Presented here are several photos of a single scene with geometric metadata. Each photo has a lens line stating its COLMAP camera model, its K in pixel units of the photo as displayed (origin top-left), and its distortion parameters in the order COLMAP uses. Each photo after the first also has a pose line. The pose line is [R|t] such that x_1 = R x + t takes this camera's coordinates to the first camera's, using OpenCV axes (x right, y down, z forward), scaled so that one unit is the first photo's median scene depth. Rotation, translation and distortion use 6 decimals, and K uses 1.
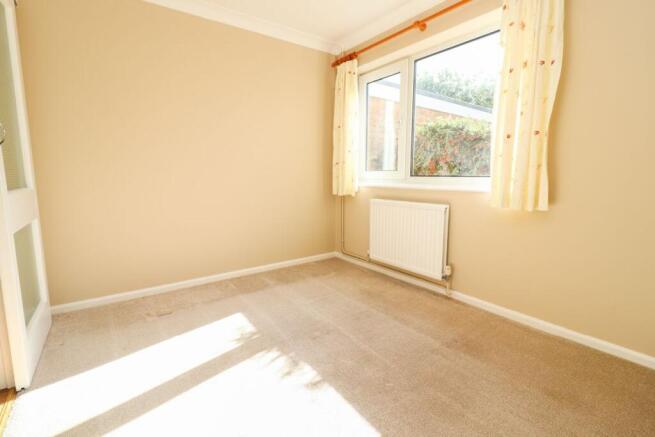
lens RADIAL K [[306.5, 0, 326.1], [0, 306.5, 216.4], [0, 0, 1]] dist [-0.003392, -0.001502]
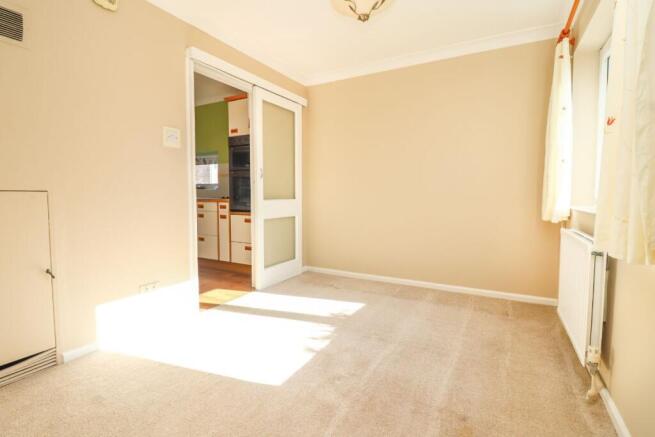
lens RADIAL K [[306.5, 0, 324.7], [0, 306.5, 217.3], [0, 0, 1]] dist [-0.003392, -0.001502]
pose [[0.405774, 0.060489, -0.911970, 0.827059], [-0.113398, 0.993430, 0.015437, -0.047960], [0.906911, 0.097152, 0.409967, 0.300341]]
